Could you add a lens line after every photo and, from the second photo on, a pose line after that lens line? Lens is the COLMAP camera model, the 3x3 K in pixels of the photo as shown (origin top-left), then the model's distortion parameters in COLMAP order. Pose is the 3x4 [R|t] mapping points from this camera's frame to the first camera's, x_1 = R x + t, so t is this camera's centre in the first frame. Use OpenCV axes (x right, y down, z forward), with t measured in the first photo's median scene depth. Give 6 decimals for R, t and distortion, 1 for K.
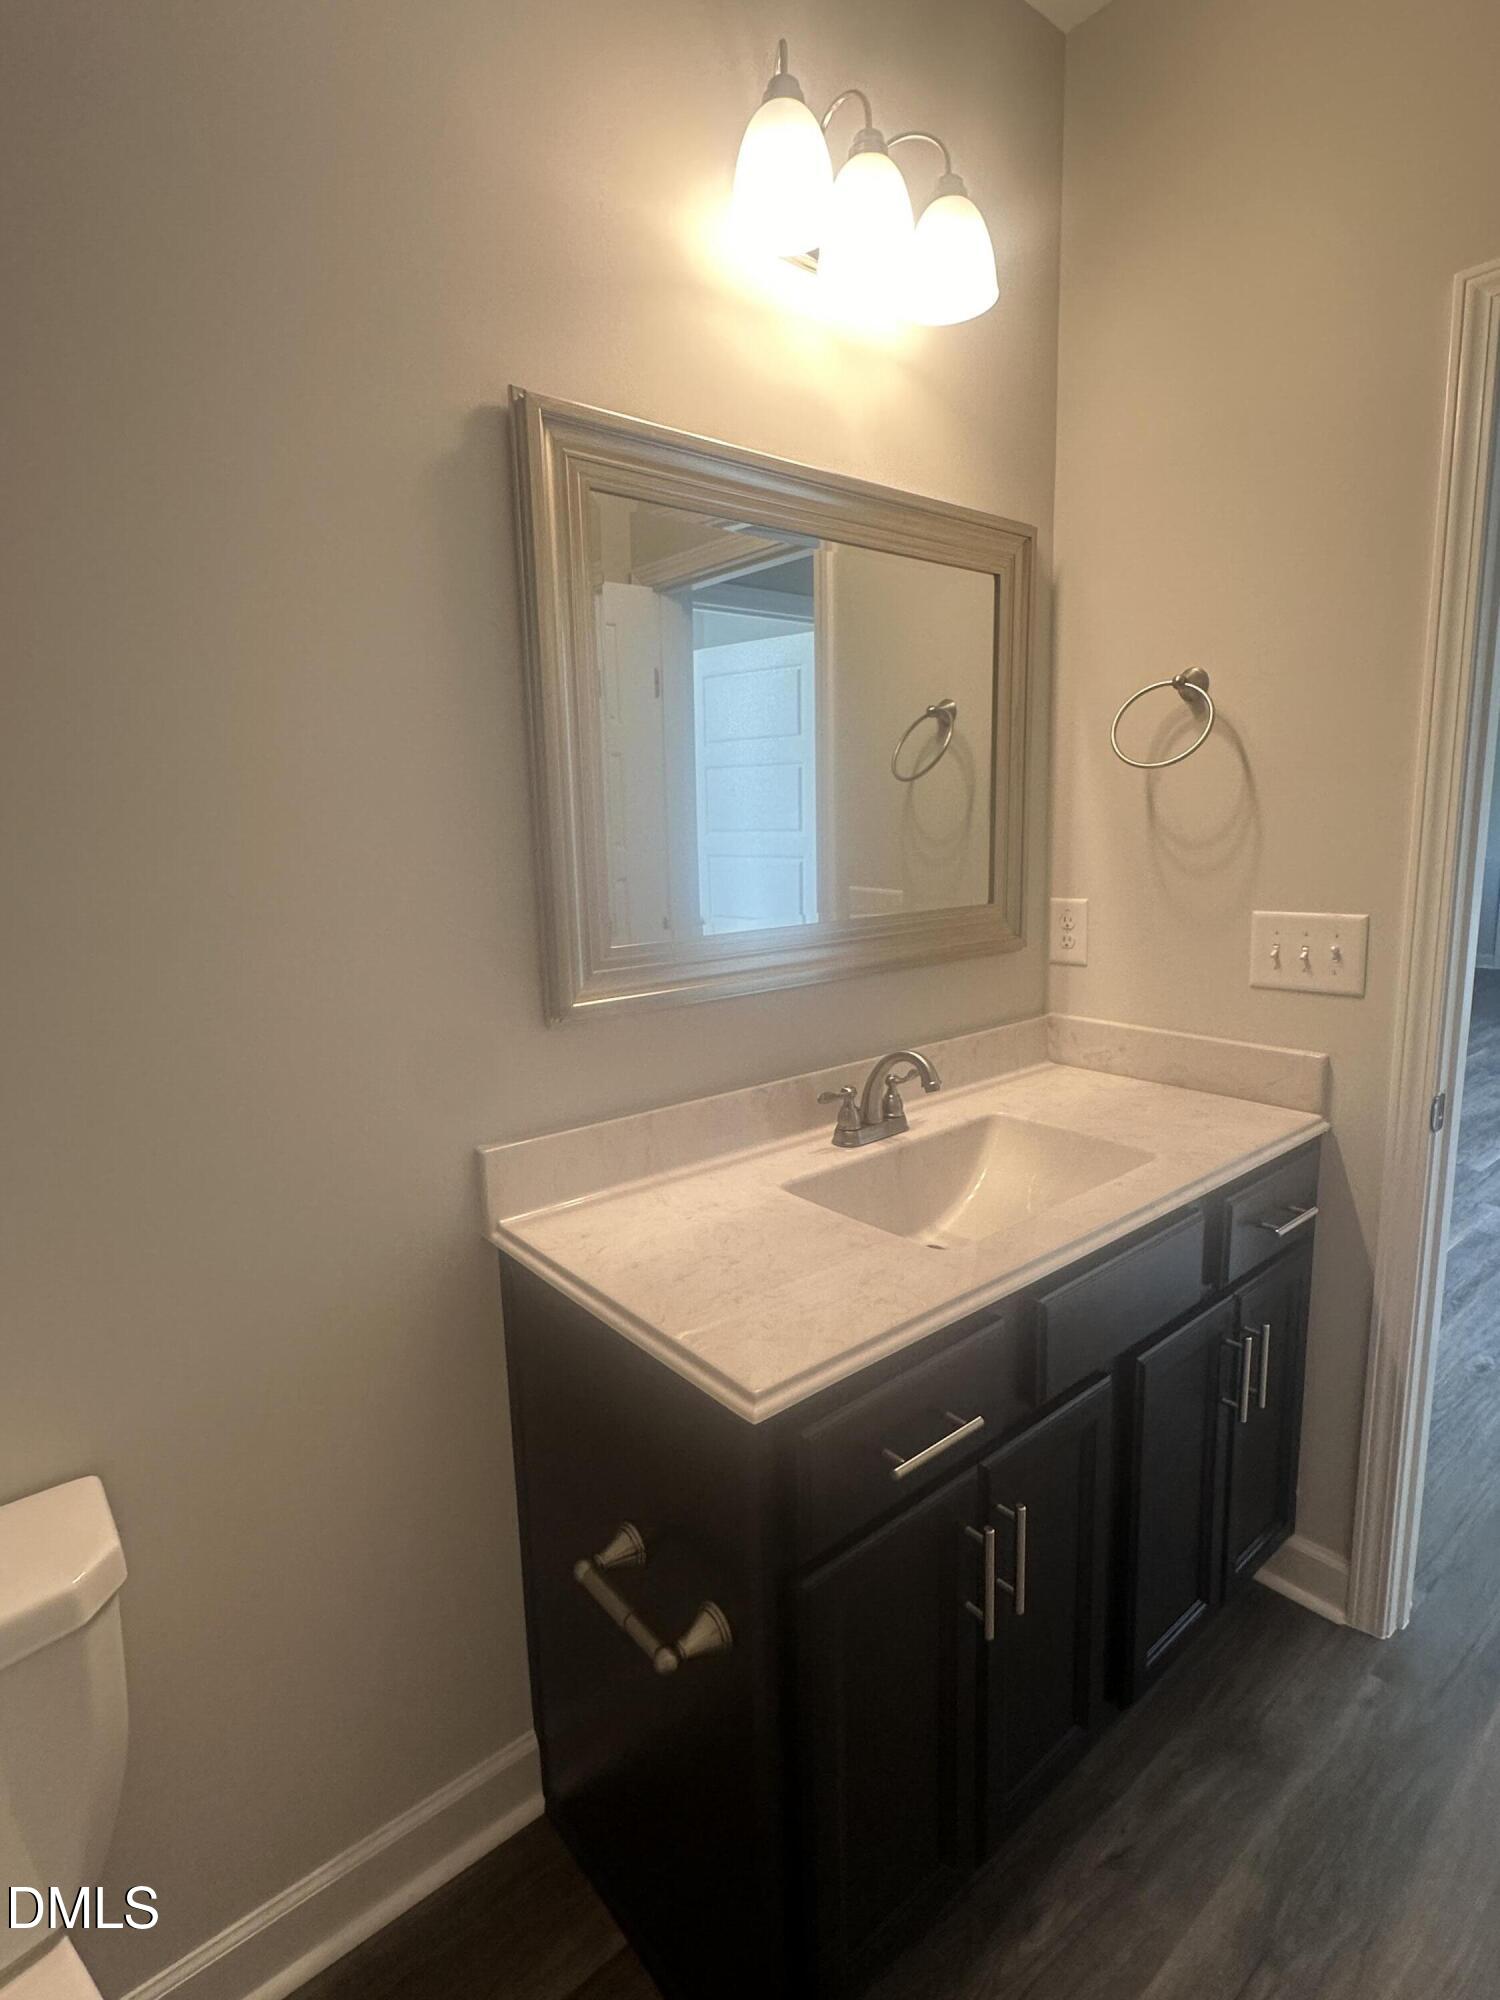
lens RADIAL K [[999.7, 0, 744.6], [0, 999.7, 1002.8], [0, 0, 1]] dist [0.000778, 0.000470]
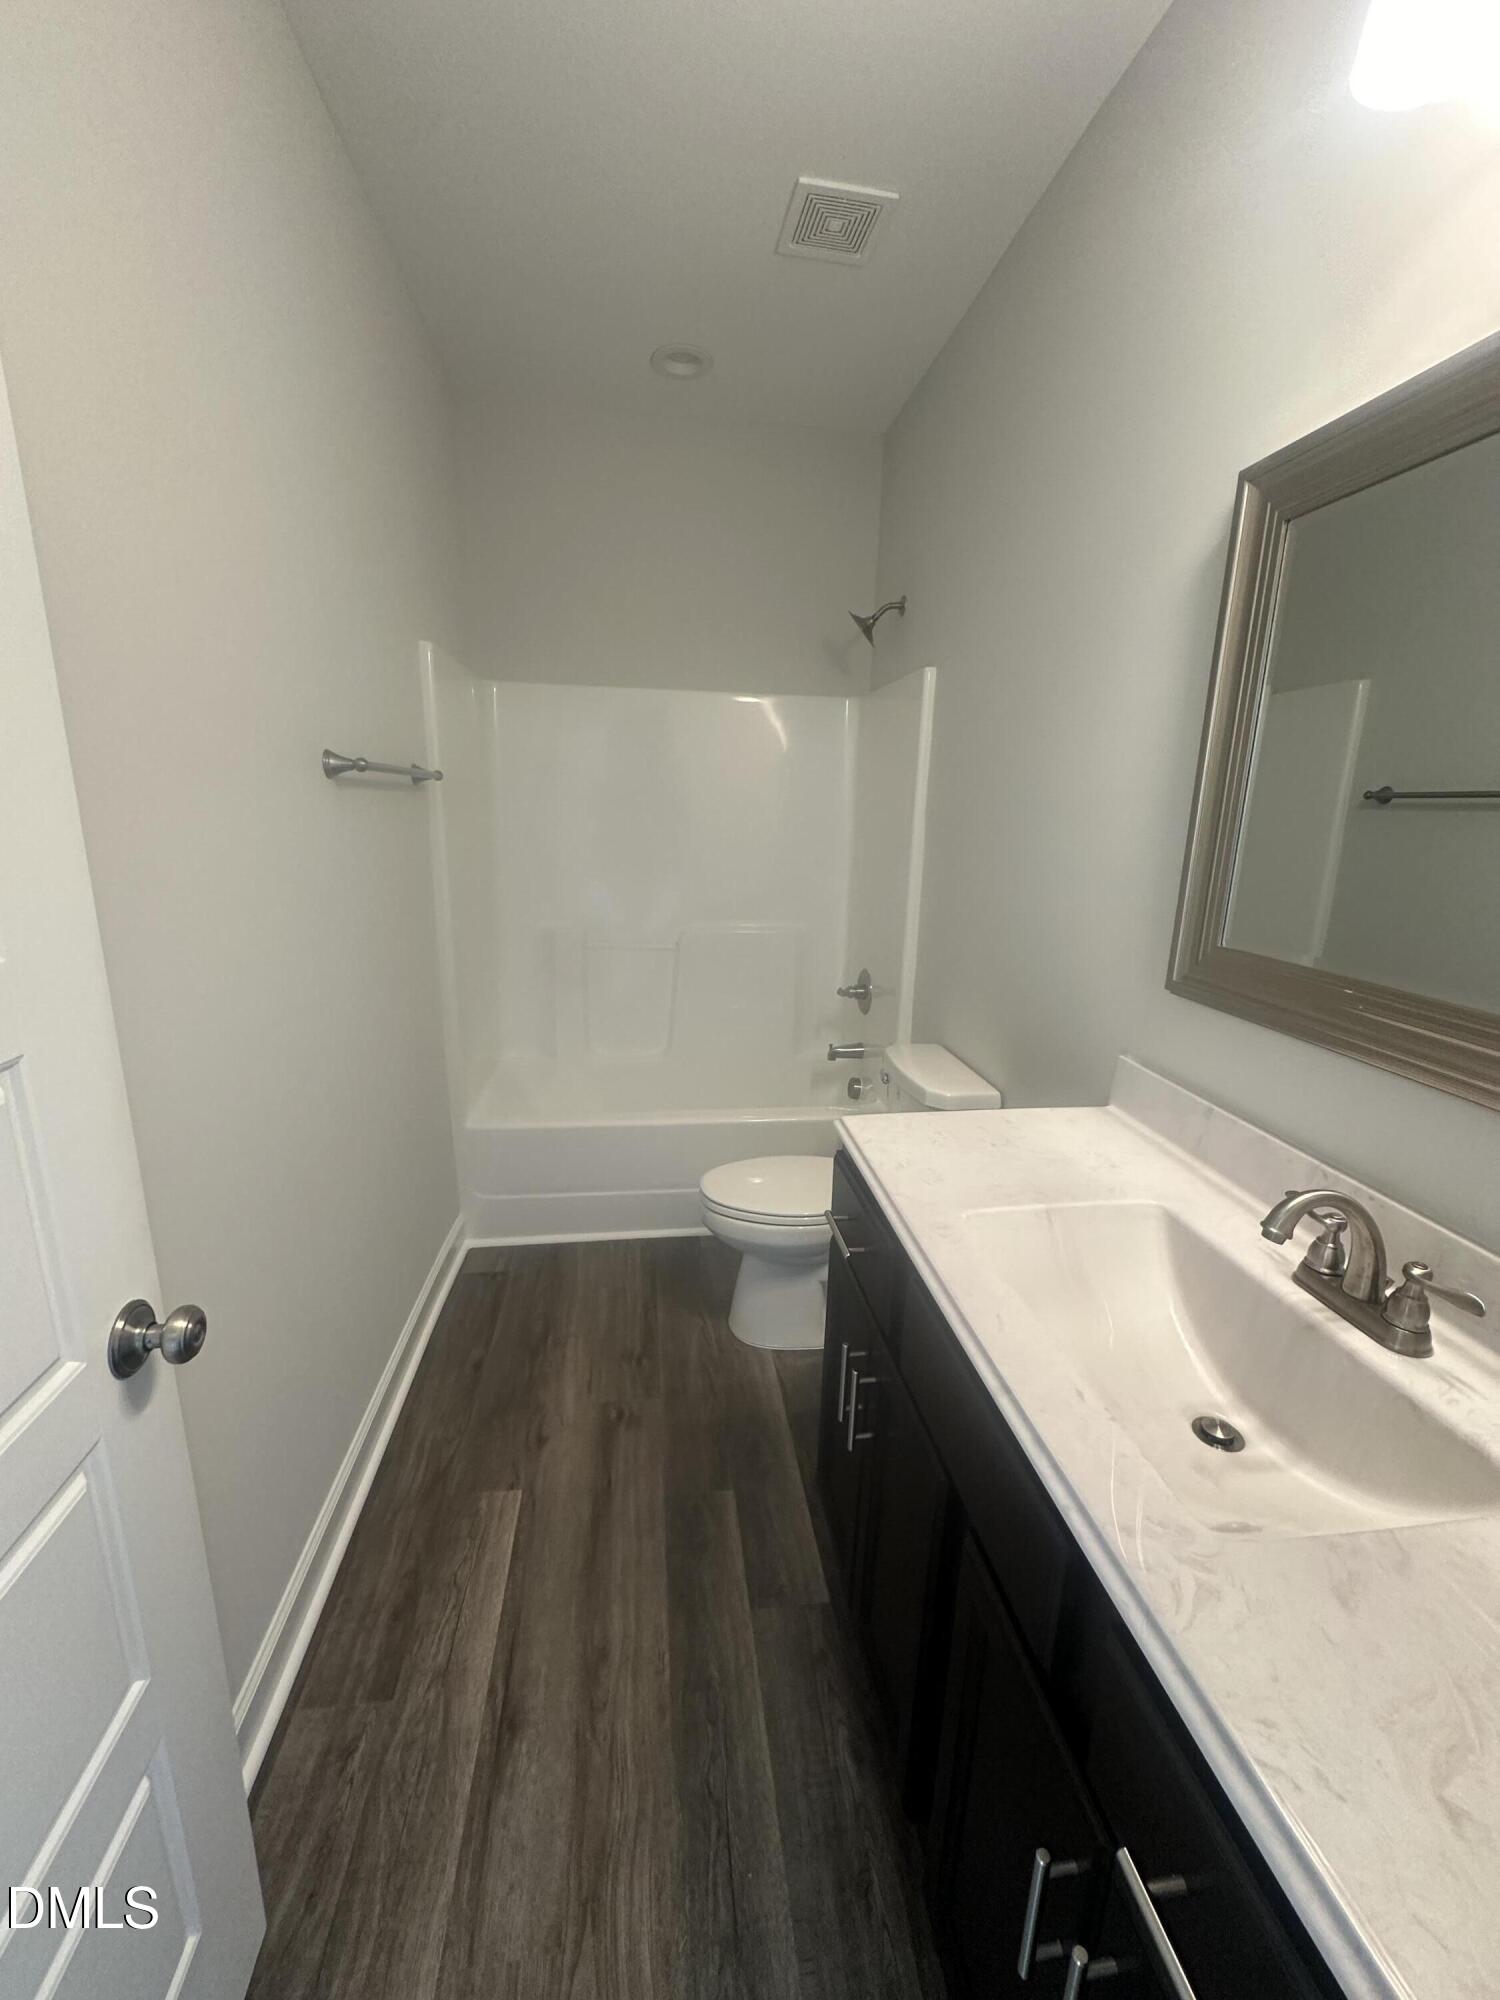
lens RADIAL K [[799.0, 0, 750.0], [0, 799.0, 1000.0], [0, 0, 1]] dist [0.001042, 0.000312]
pose [[-0.530320, 0.216801, -0.819609, 0.852744], [-0.151269, 0.927040, 0.343095, -0.216401], [0.834194, 0.305931, -0.458832, 0.949087]]
